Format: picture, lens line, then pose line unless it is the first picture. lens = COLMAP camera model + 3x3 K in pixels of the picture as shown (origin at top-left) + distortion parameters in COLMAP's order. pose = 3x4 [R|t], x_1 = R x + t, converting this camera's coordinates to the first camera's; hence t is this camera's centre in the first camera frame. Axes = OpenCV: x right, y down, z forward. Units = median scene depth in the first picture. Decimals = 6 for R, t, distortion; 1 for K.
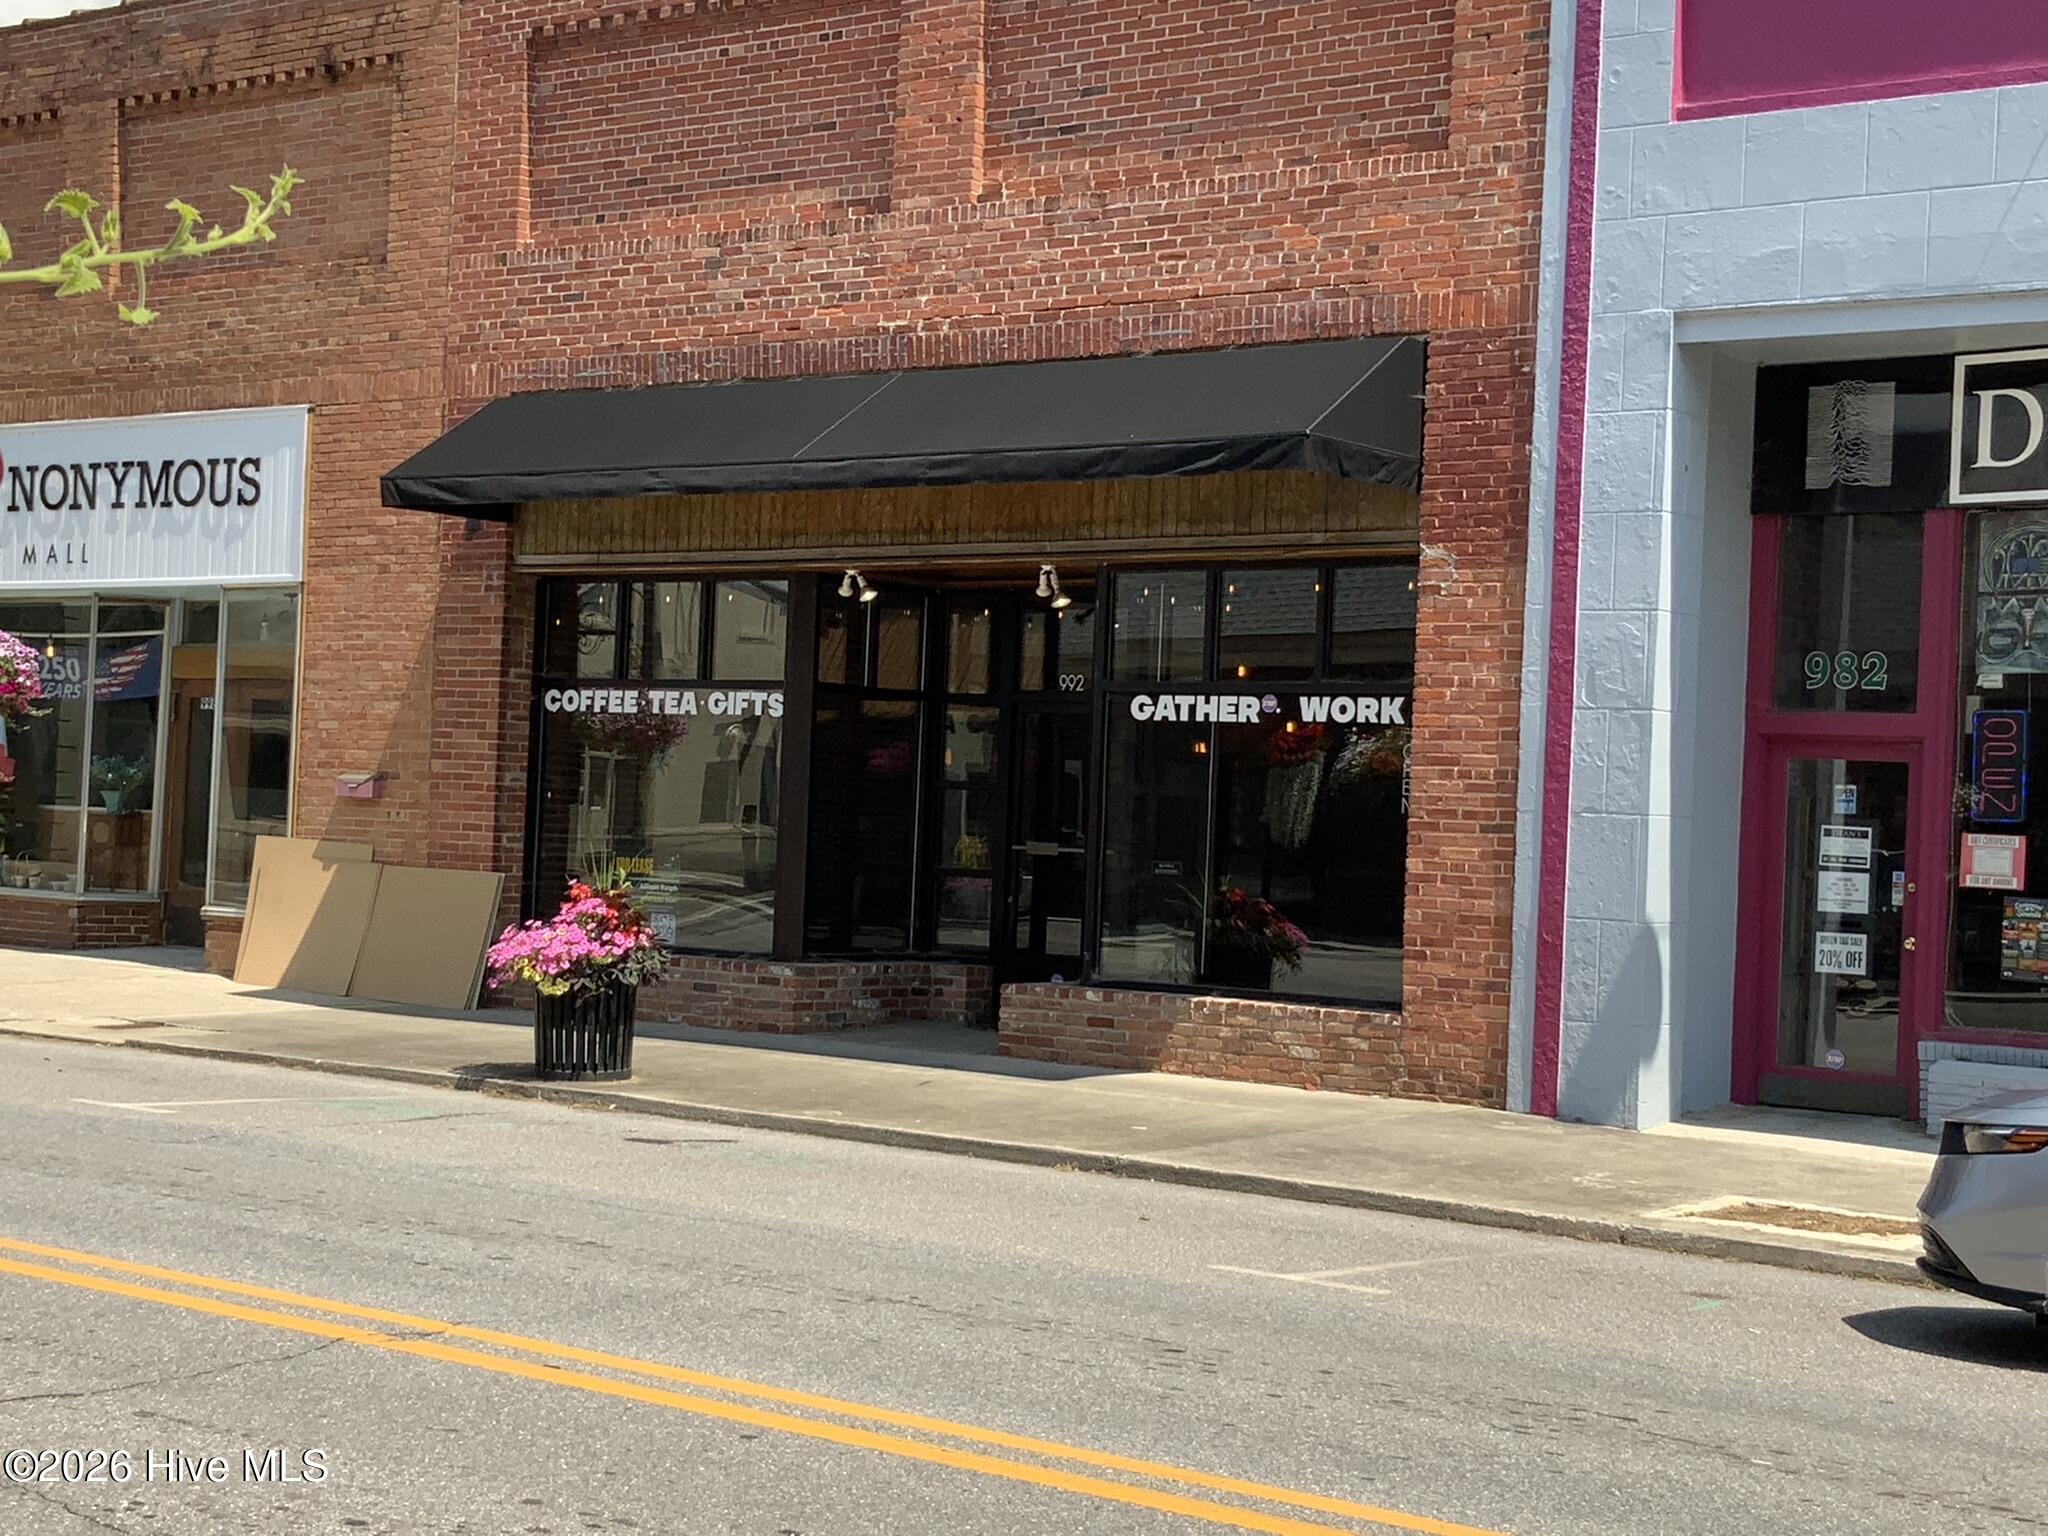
lens RADIAL K [[3177.0, 0, 1023.9], [0, 3177.0, 828.1], [0, 0, 1]] dist [0.049768, 0.164068]
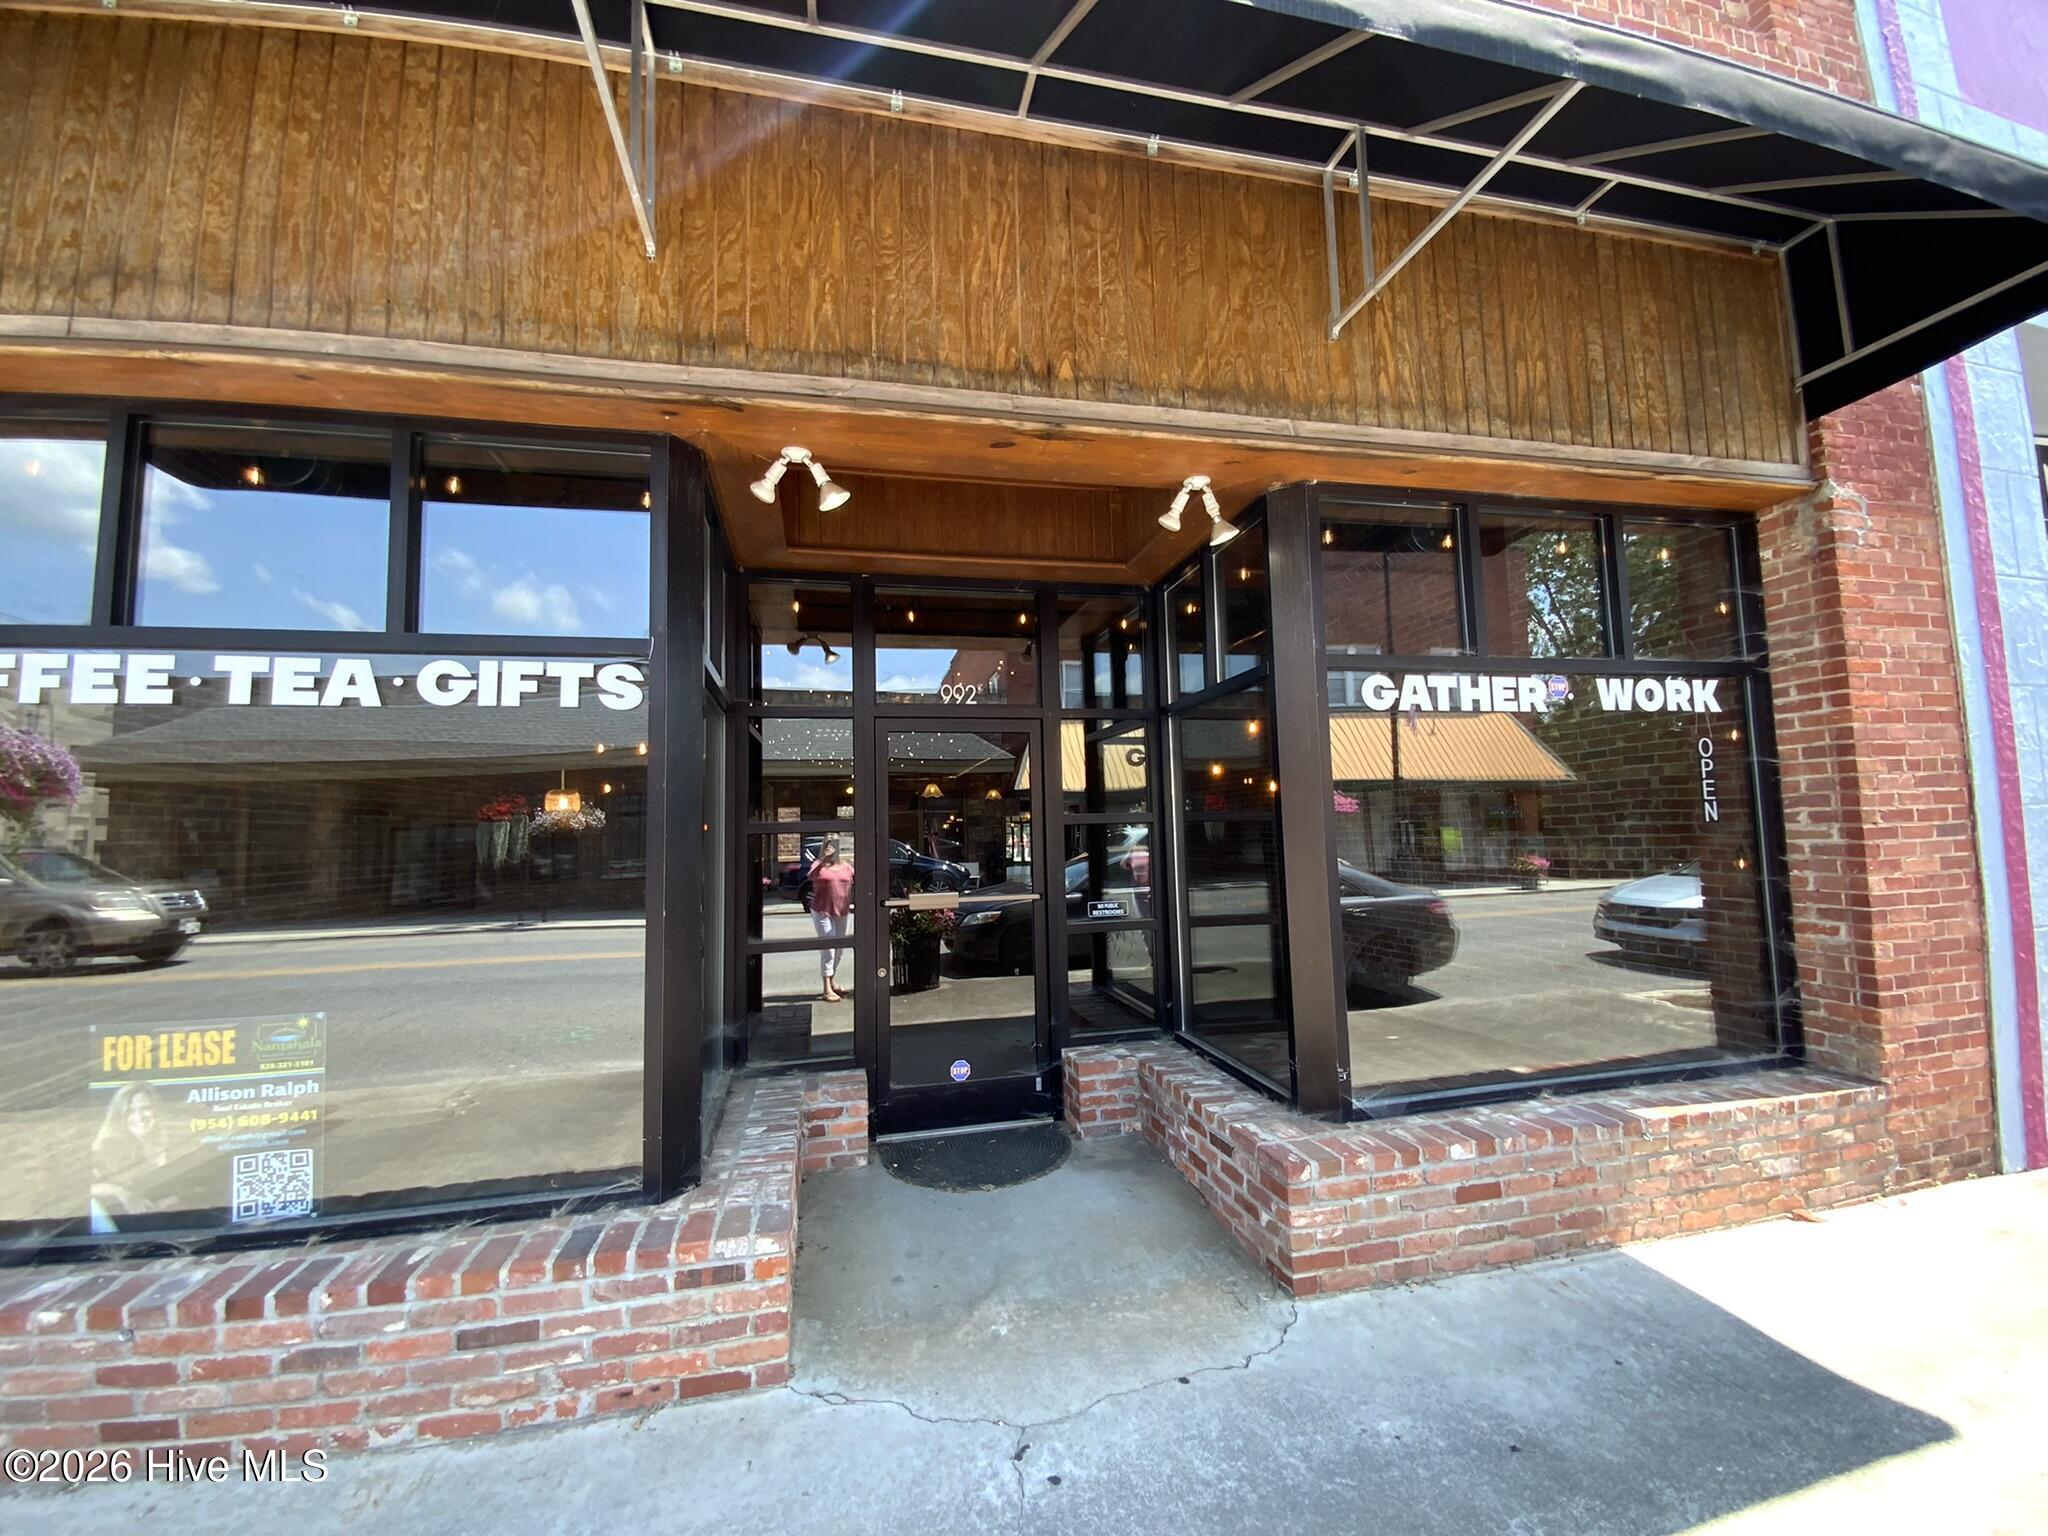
lens RADIAL K [[836.3, 0, 1026.6], [0, 836.3, 771.5], [0, 0, 1]] dist [0.027890, -0.021760]
pose [[0.640591, -0.000338, 0.767882, -0.153504], [0.056262, 0.997333, -0.046496, -0.016527], [-0.765818, 0.072988, 0.638902, 0.945954]]
